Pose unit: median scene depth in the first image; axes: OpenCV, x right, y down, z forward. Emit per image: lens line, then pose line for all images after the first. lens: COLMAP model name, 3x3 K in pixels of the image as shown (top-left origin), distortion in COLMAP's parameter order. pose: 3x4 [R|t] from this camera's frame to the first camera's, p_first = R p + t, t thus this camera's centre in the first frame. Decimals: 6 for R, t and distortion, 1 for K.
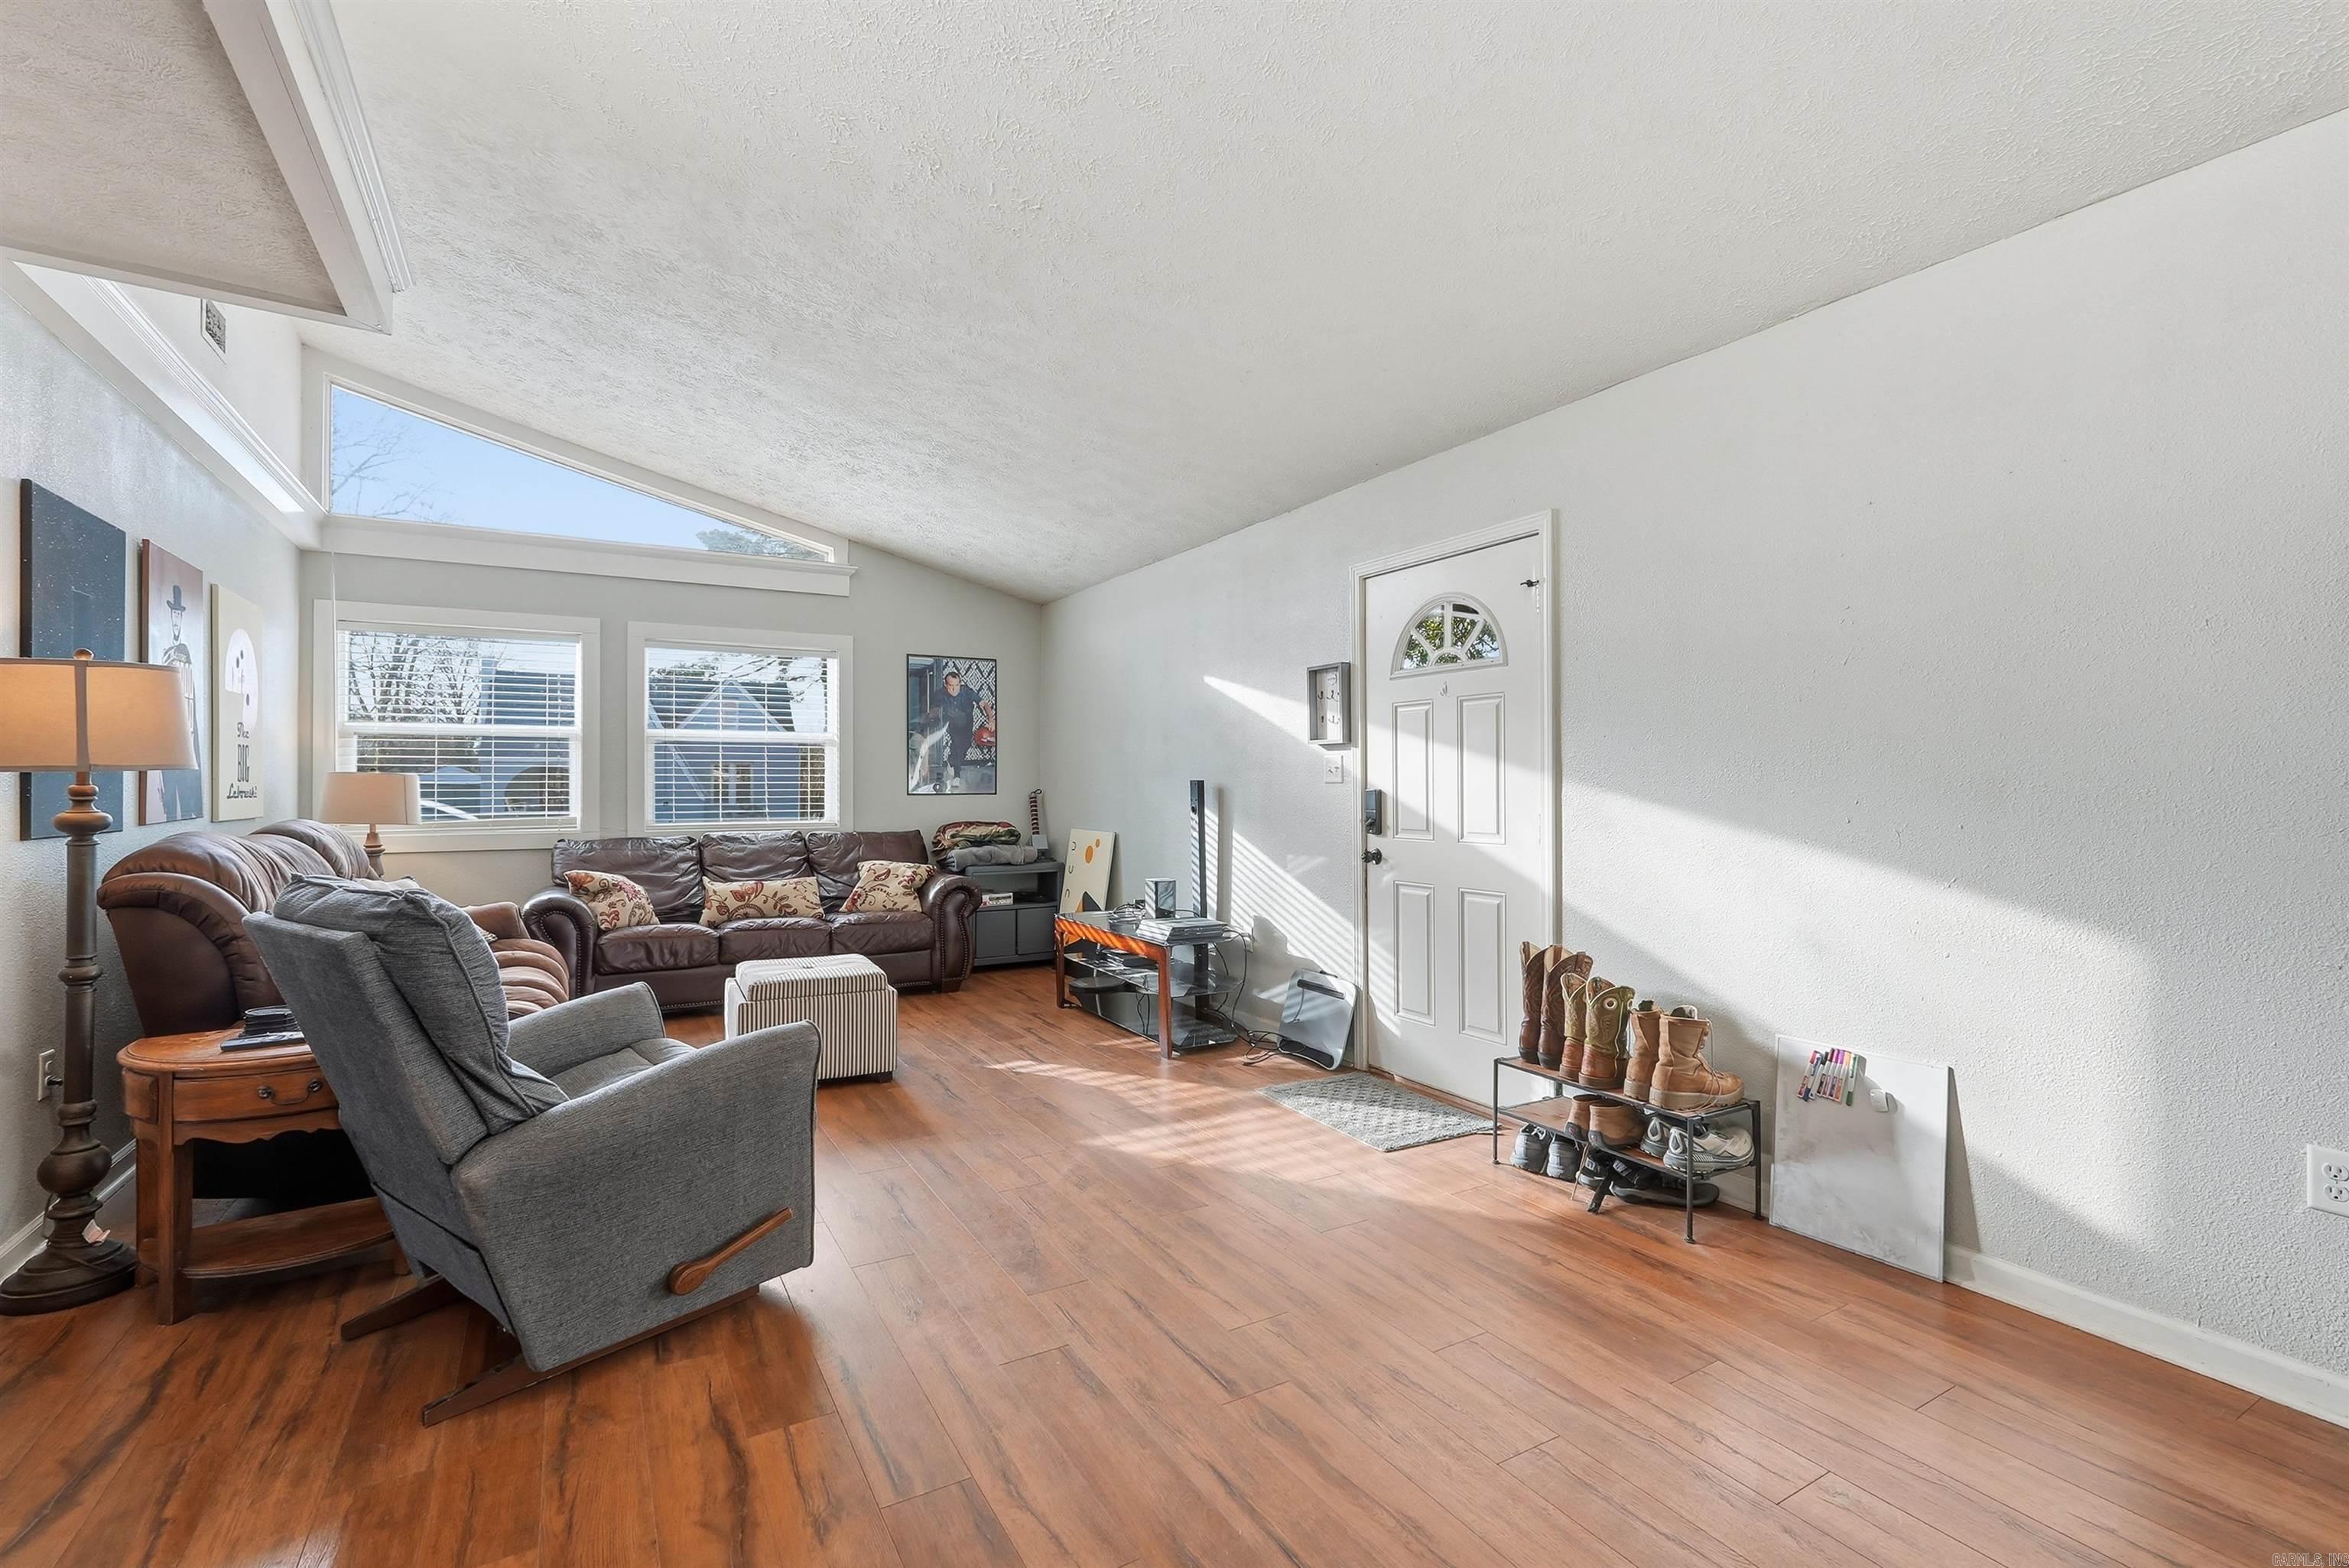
lens RADIAL K [[1069.4, 0, 1140.9], [0, 1069.4, 782.0], [0, 0, 1]] dist [-0.016522, 0.007645]
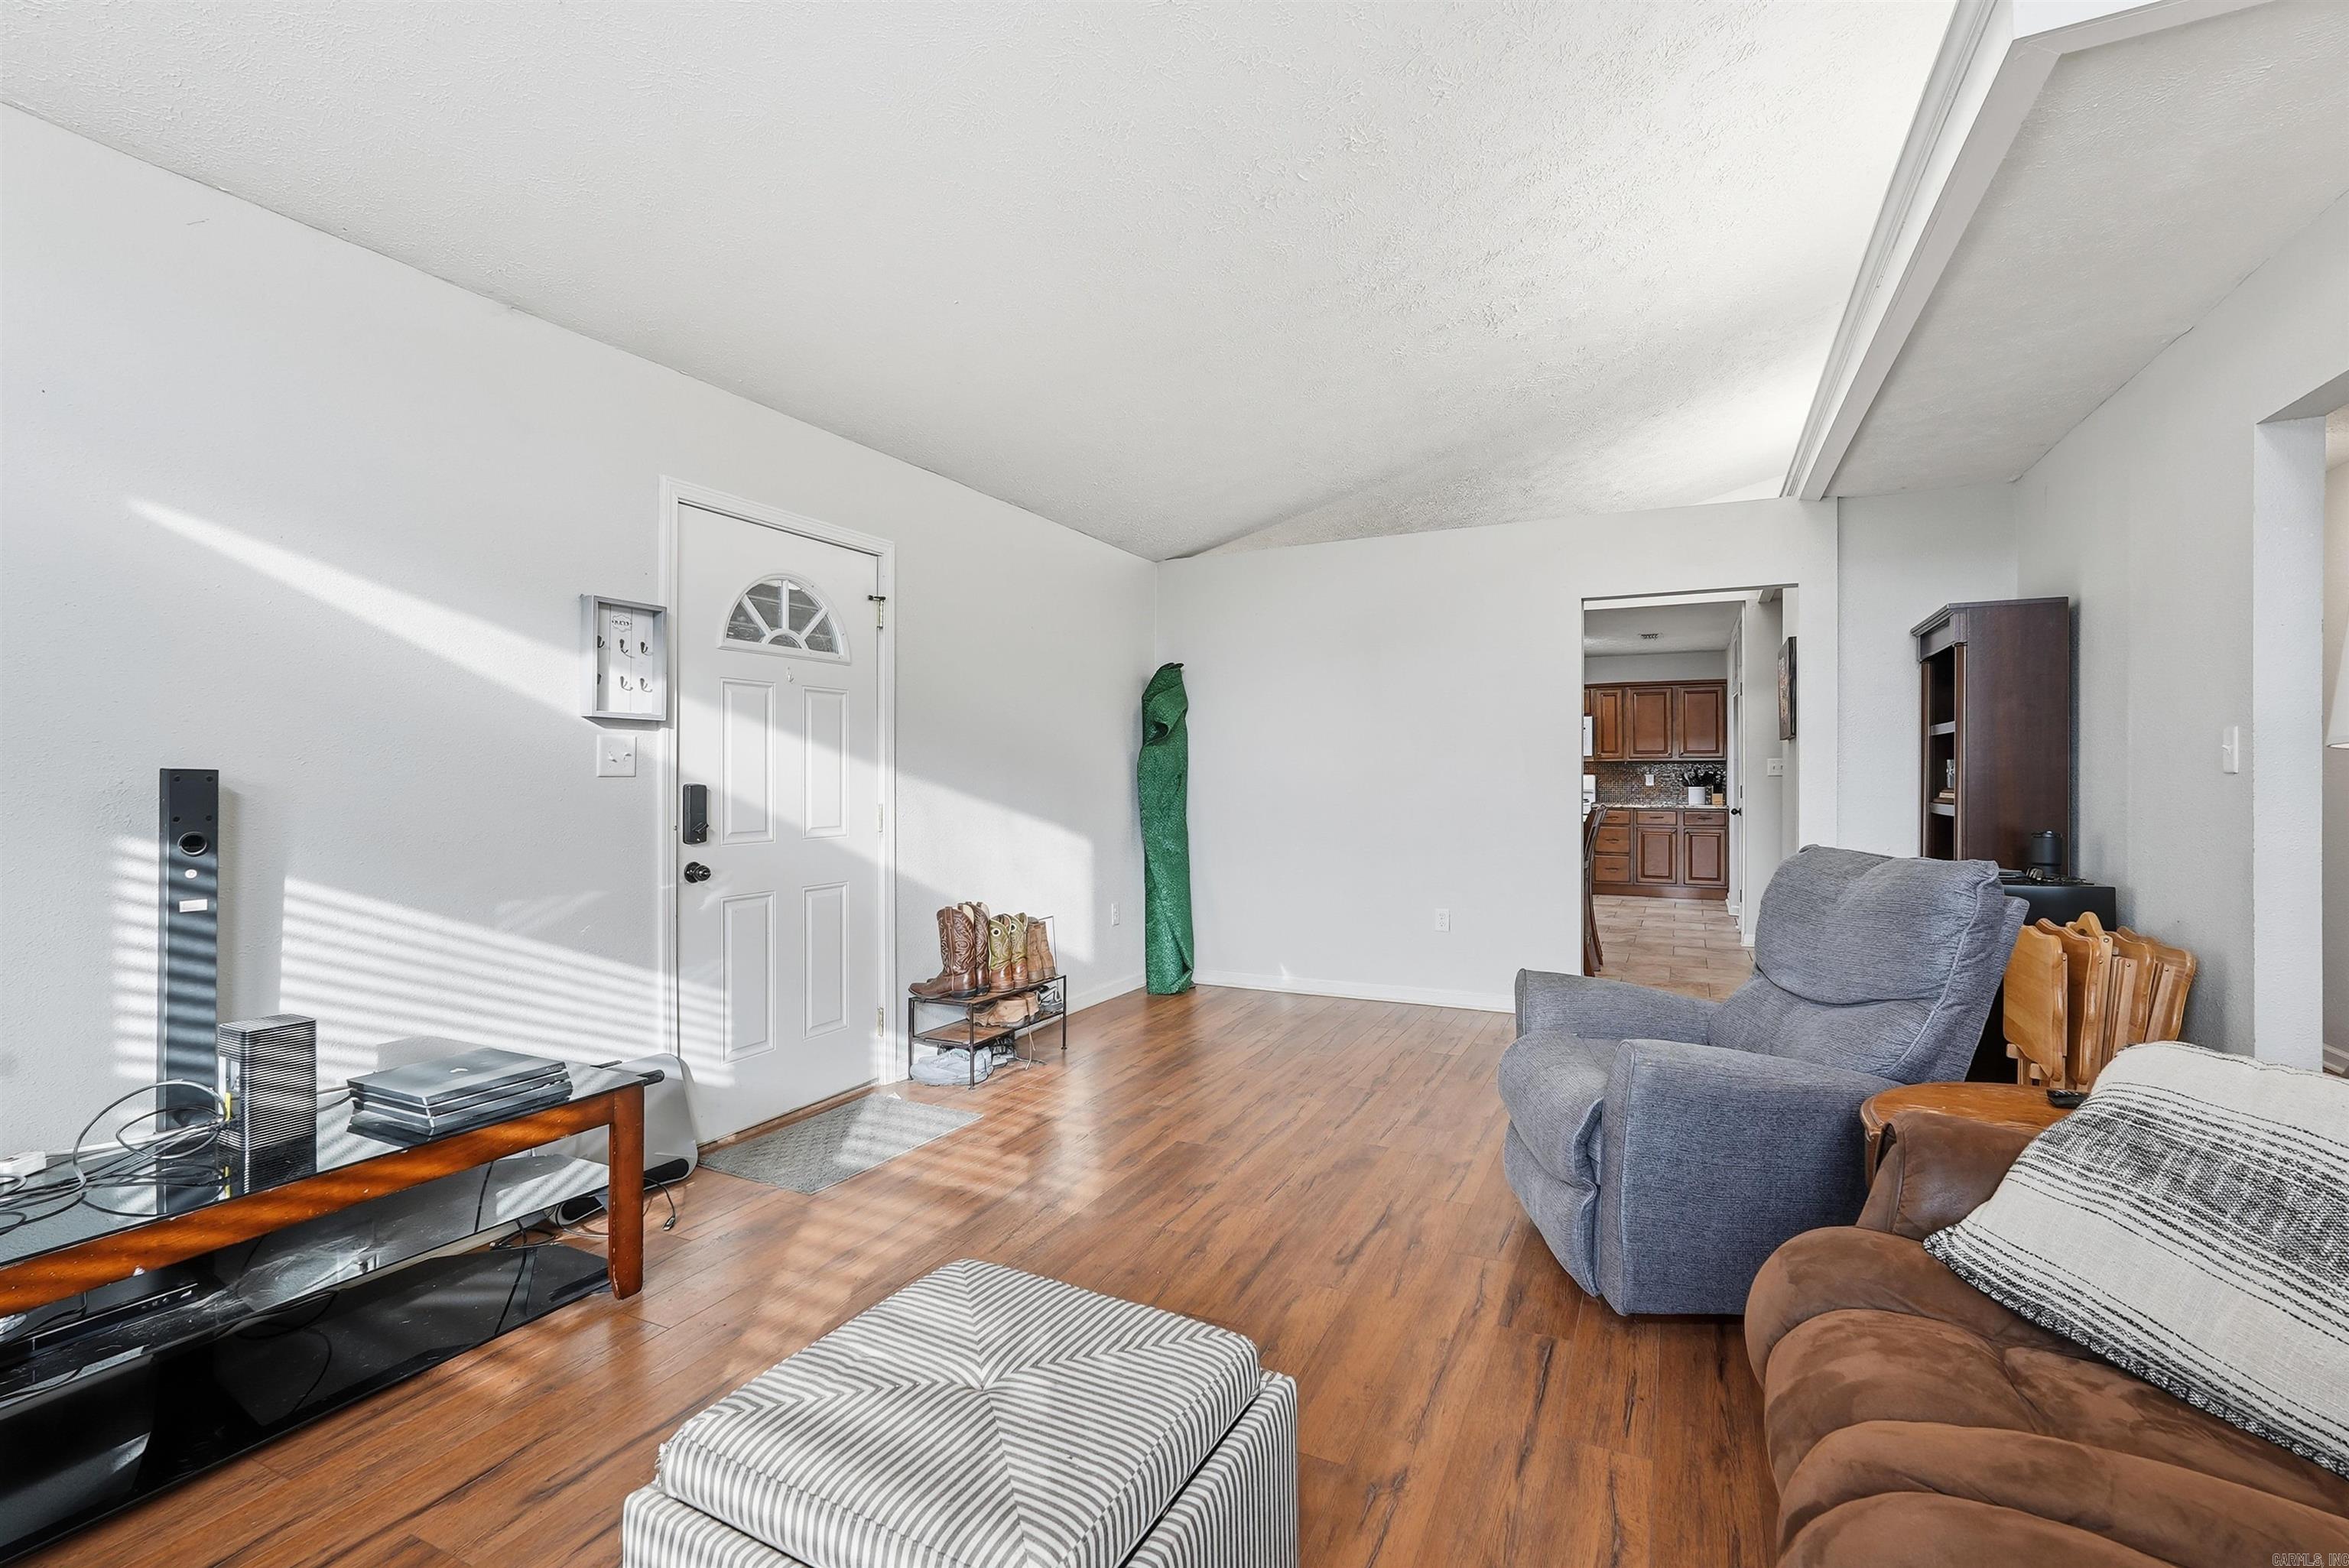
lens RADIAL K [[1069.4, 0, 1187.0], [0, 1069.4, 746.0], [0, 0, 1]] dist [-0.016522, 0.007645]
pose [[-0.603212, 0.022792, 0.797255, -0.602876], [-0.003407, 0.999509, -0.031153, 0.002042], [-0.797573, -0.021508, -0.602838, 1.164064]]
